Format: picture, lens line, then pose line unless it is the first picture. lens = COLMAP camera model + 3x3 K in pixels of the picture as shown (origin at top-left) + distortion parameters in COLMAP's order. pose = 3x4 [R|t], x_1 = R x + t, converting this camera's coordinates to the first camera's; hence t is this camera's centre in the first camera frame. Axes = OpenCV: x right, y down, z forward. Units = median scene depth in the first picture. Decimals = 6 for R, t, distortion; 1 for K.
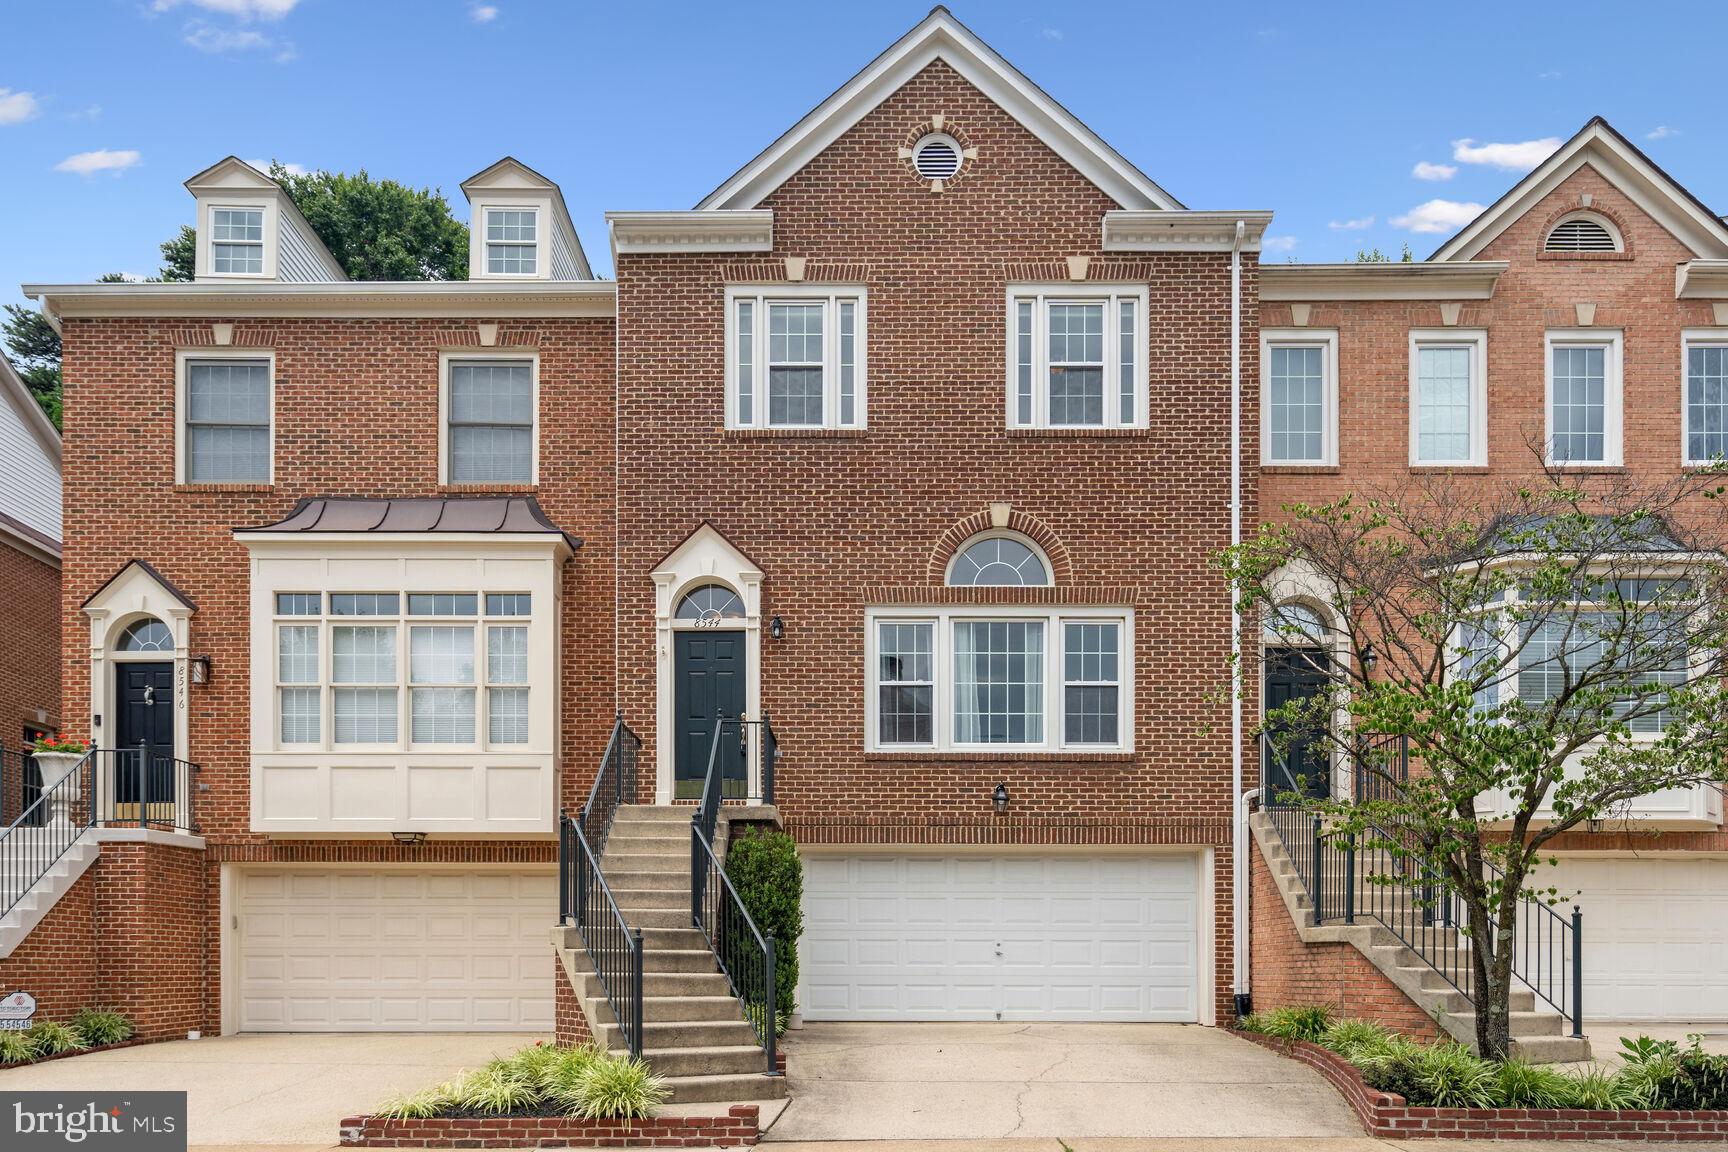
lens RADIAL K [[1173.3, 0, 862.1], [0, 1173.3, 650.7], [0, 0, 1]] dist [0.001442, 0.004051]
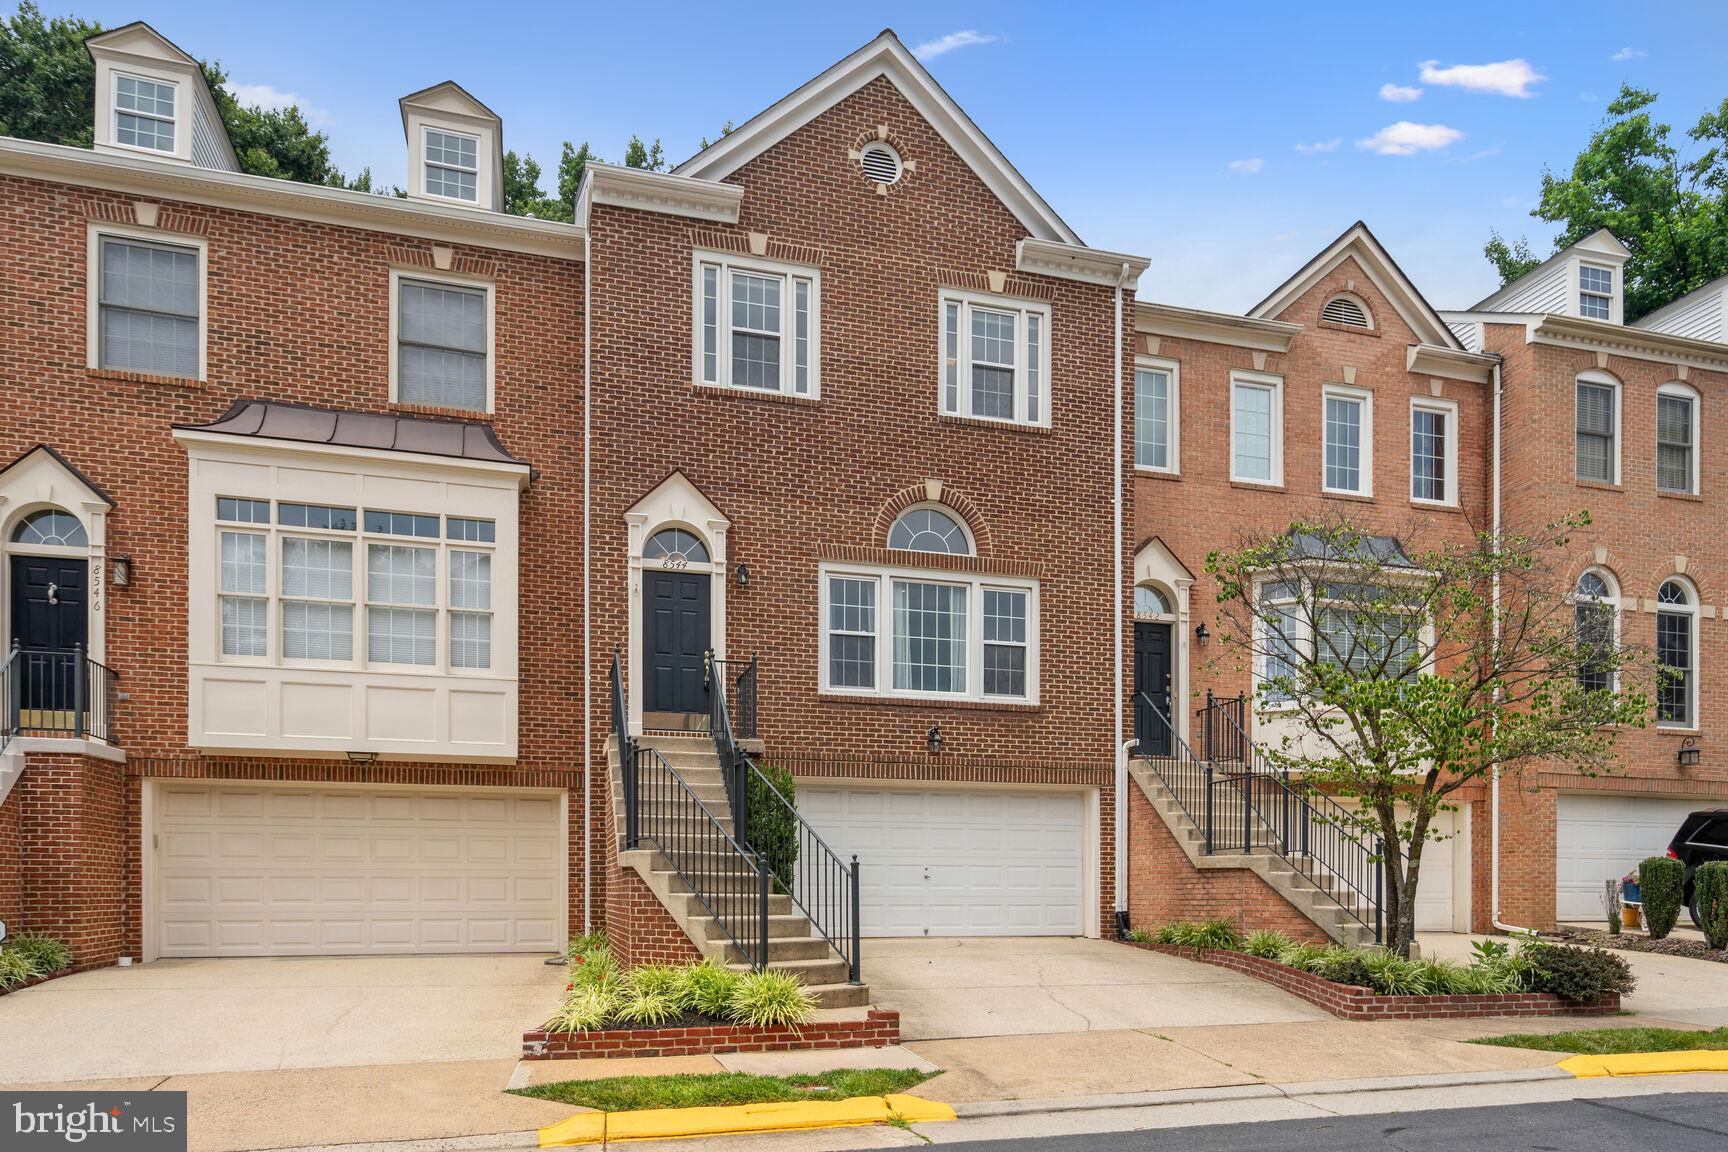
lens RADIAL K [[1110.9, 0, 864.4], [0, 1110.9, 575.8], [0, 0, 1]] dist [0.003386, 0.001548]
pose [[0.958630, 0.077357, 0.273941, -0.236692], [-0.073955, 0.997002, -0.022741, -0.003217], [-0.274879, 0.001541, 0.961478, -0.016438]]
